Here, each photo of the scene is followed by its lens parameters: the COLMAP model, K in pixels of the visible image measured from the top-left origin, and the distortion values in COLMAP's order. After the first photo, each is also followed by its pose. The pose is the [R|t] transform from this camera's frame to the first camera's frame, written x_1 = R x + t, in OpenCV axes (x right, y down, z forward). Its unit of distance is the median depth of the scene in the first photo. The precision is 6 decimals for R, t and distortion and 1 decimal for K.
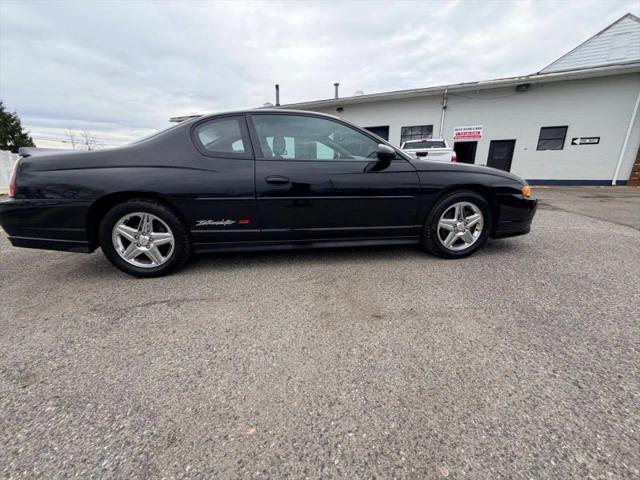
lens RADIAL K [[253.4, 0, 319.5], [0, 253.4, 243.0], [0, 0, 1]] dist [-0.000250, -0.000144]
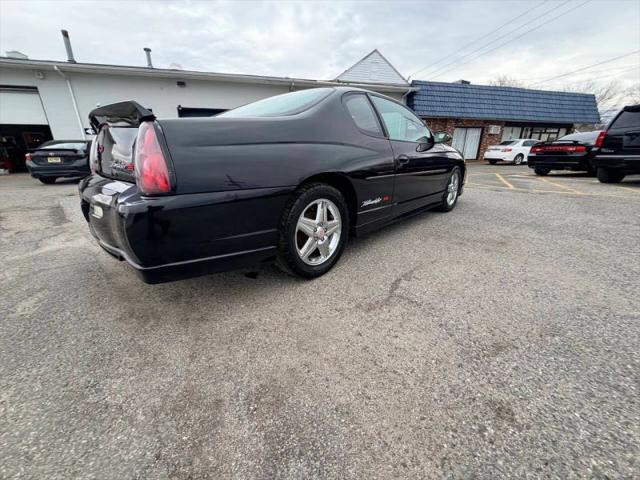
lens RADIAL K [[253.4, 0, 321.7], [0, 253.4, 238.8], [0, 0, 1]] dist [-0.000250, -0.000144]
pose [[0.770509, -0.199210, 0.605501, -0.270510], [0.178671, 0.979328, 0.094838, -0.014996], [-0.611876, 0.035112, 0.790174, 0.073802]]
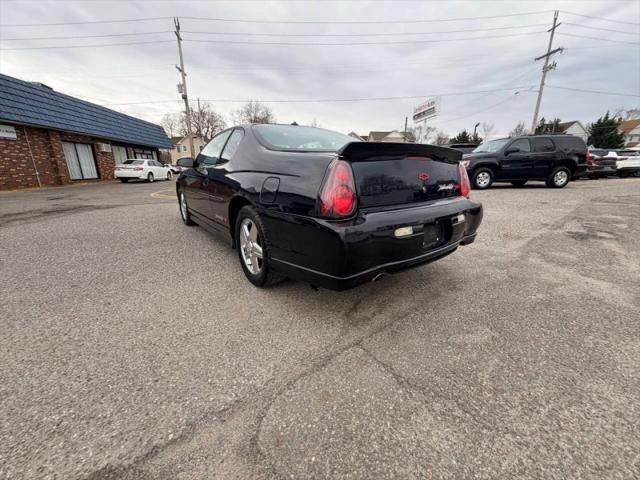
lens RADIAL K [[253.4, 0, 318.7], [0, 253.4, 238.5], [0, 0, 1]] dist [-0.000250, -0.000144]
pose [[-0.491257, -0.220483, 0.842647, -0.395885], [0.252880, 0.889658, 0.380211, -0.129513], [-0.833498, 0.399869, -0.381295, 0.435134]]
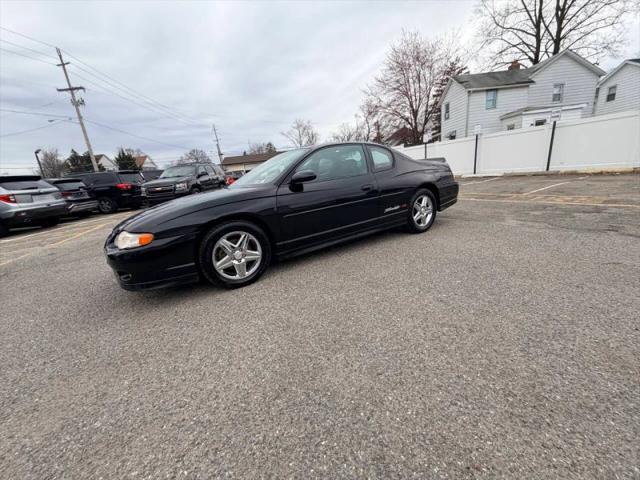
lens RADIAL K [[253.4, 0, 317.5], [0, 253.4, 241.0], [0, 0, 1]] dist [-0.000250, -0.000144]
pose [[-0.904479, 0.205129, -0.373952, 0.141433], [-0.010163, 0.866140, 0.499698, -0.215528], [0.426397, 0.455767, -0.781320, 0.674083]]
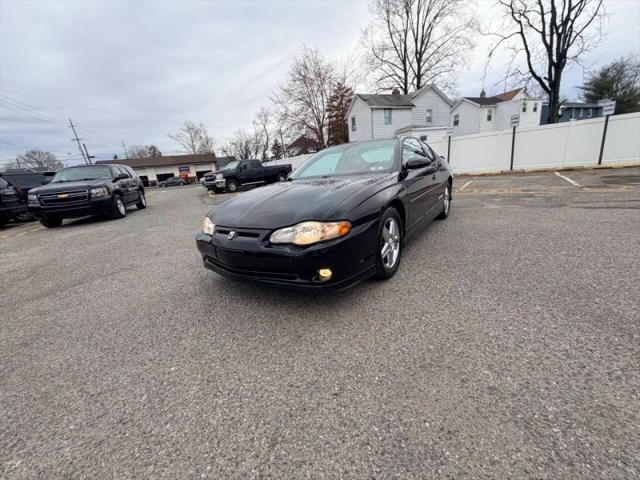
lens RADIAL K [[253.4, 0, 318.5], [0, 253.4, 241.6], [0, 0, 1]] dist [-0.000250, -0.000144]
pose [[-0.674713, 0.274297, -0.685217, 0.340292], [-0.102725, 0.884444, 0.455200, -0.177696], [0.730896, 0.377518, -0.568569, 0.529274]]
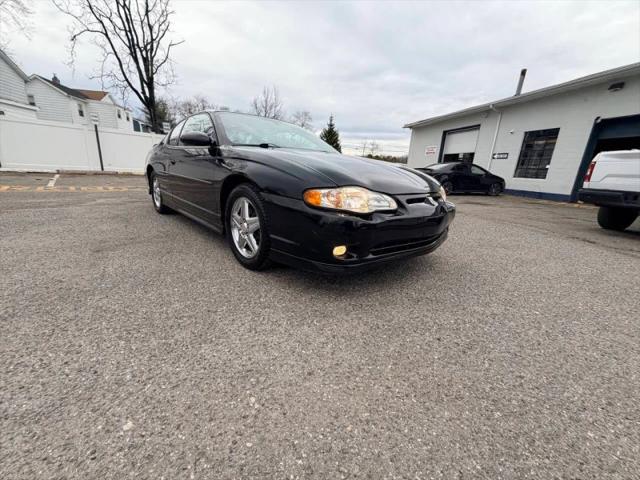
lens RADIAL K [[253.4, 0, 318.9], [0, 253.4, 242.9], [0, 0, 1]] dist [-0.000250, -0.000144]
pose [[0.585309, 0.269152, -0.764834, 0.346604], [-0.283976, 0.951598, 0.117556, -0.047333], [0.759455, 0.148388, 0.633411, 0.175040]]
